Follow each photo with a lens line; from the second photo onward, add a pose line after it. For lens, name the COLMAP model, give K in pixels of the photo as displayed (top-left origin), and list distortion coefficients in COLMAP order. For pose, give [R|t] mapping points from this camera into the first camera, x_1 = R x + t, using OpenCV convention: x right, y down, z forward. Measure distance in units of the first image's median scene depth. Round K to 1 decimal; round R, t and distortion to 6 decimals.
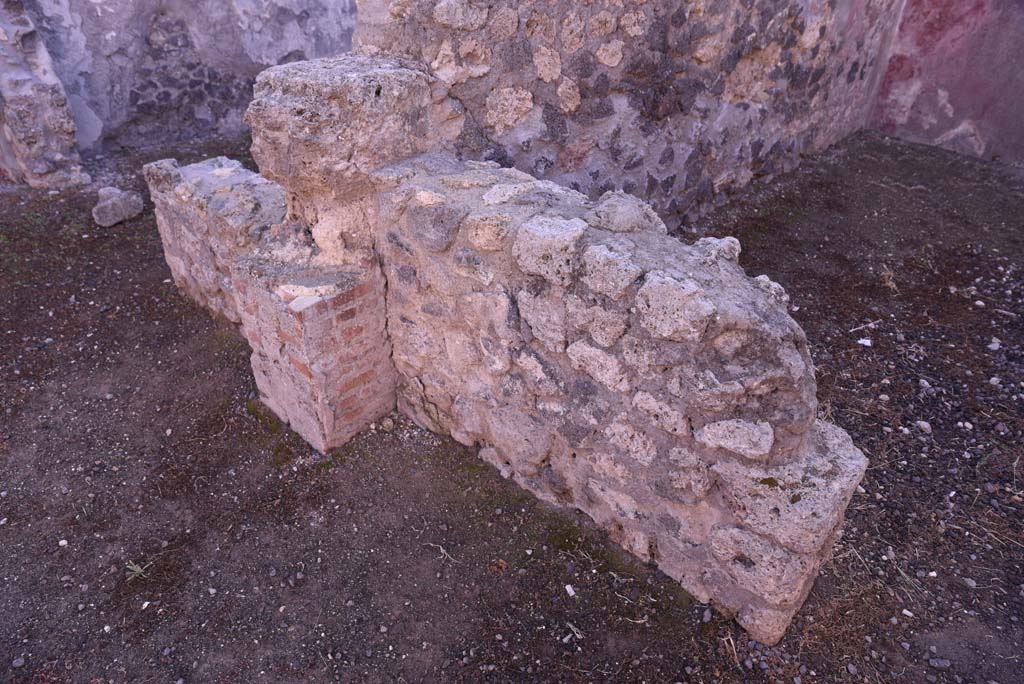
lens RADIAL K [[693.4, 0, 506.8], [0, 693.4, 350.8], [0, 0, 1]] dist [-0.130732, 0.088154]
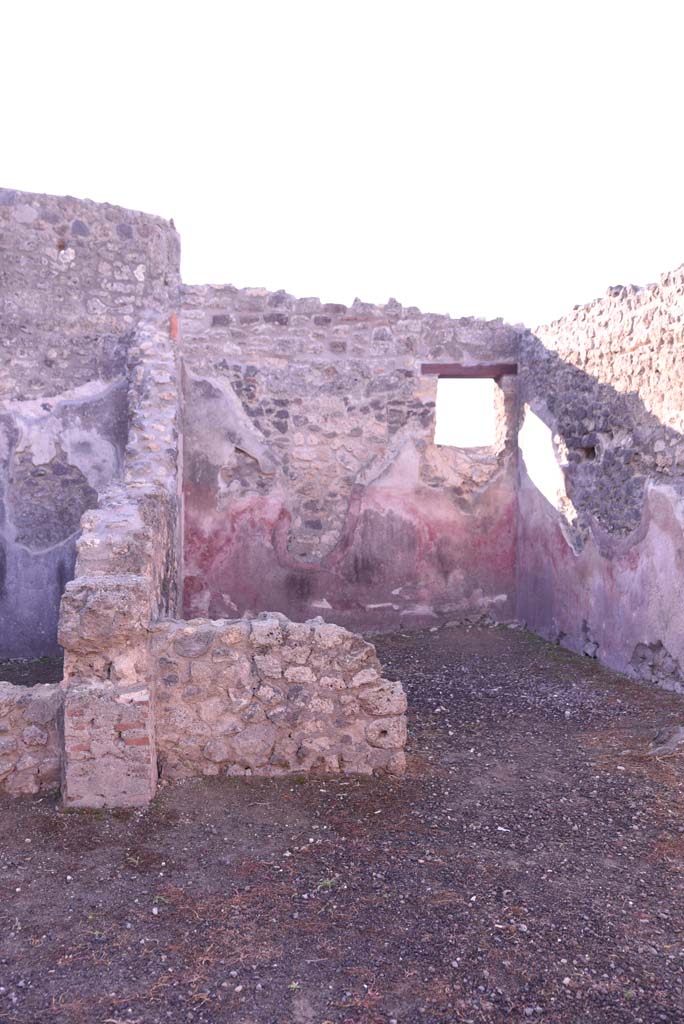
lens RADIAL K [[986.8, 0, 345.0], [0, 986.8, 502.6], [0, 0, 1]] dist [-0.031147, 0.000000]
pose [[0.632243, -0.029676, 0.774201, -1.709100], [0.435094, 0.840416, -0.323101, 0.494068], [-0.641063, 0.541129, 0.544259, -0.881383]]
